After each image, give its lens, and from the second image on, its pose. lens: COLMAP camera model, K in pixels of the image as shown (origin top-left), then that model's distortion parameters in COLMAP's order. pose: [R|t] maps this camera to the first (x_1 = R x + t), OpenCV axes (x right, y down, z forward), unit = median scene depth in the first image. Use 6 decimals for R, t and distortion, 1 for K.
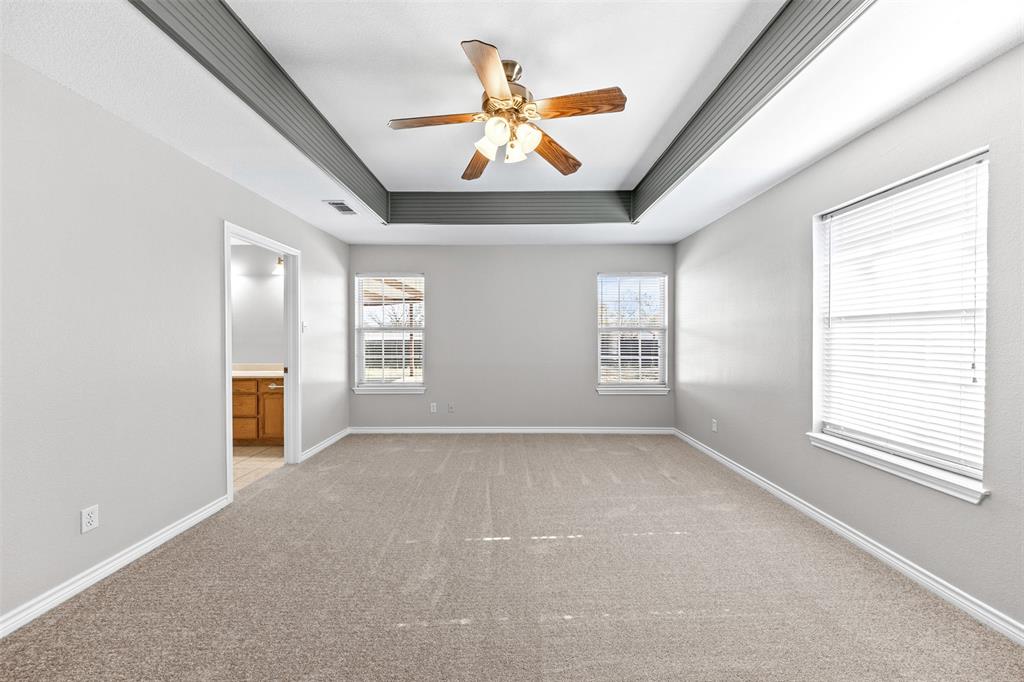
lens RADIAL K [[354.4, 0, 513.4], [0, 354.4, 339.9], [0, 0, 1]] dist [-0.000209, -0.000317]
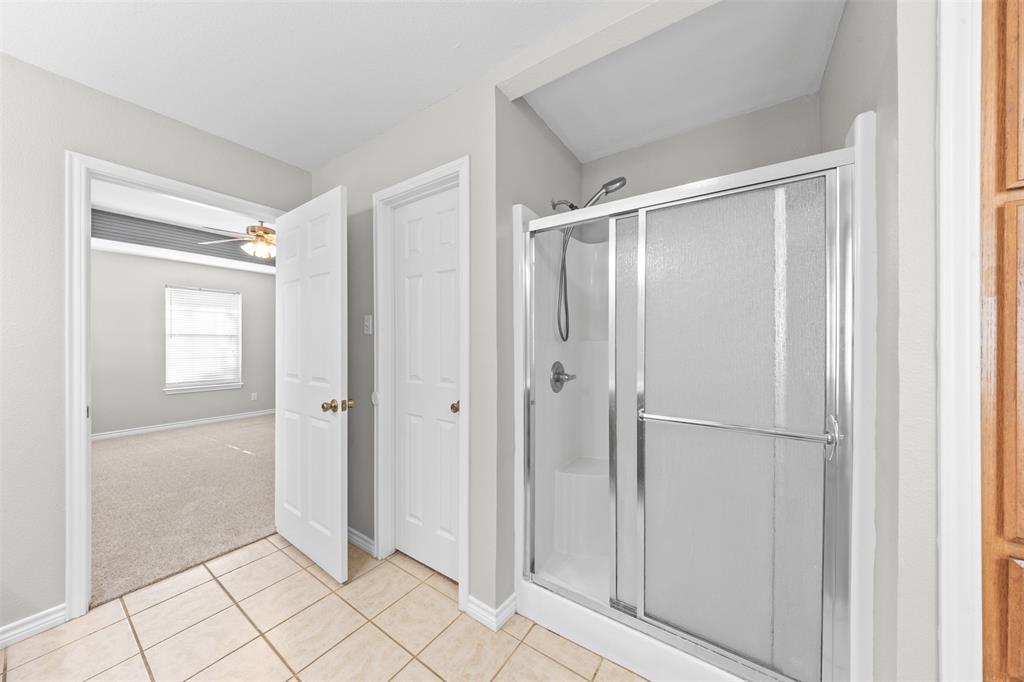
lens RADIAL K [[354.4, 0, 513.4], [0, 354.4, 339.9], [0, 0, 1]] dist [-0.000209, -0.000317]
pose [[-0.818483, 0.003151, 0.574522, -1.442024], [0.003746, 0.999993, -0.000148, -0.013548], [-0.574518, 0.002031, -0.818489, 1.092940]]
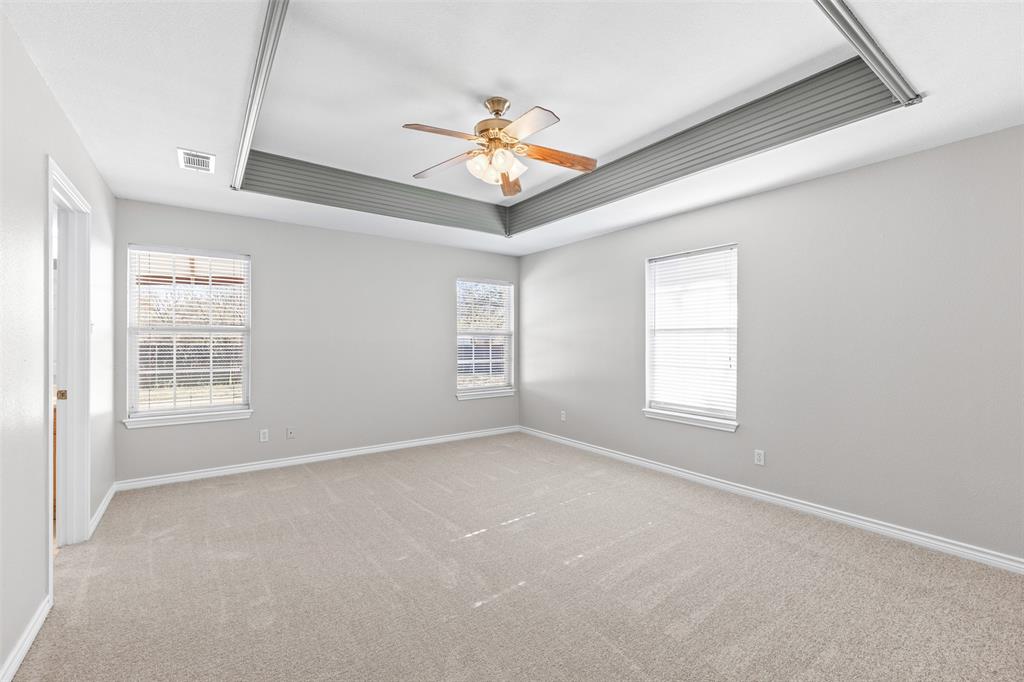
lens RADIAL K [[429.7, 0, 510.3], [0, 429.7, 342.2], [0, 0, 1]] dist [0.001828, -0.009943]
pose [[0.807033, 0.000936, 0.590506, -0.455327], [0.001728, 0.999991, -0.003947, -0.002877], [-0.590504, 0.004206, 0.807024, -0.064777]]
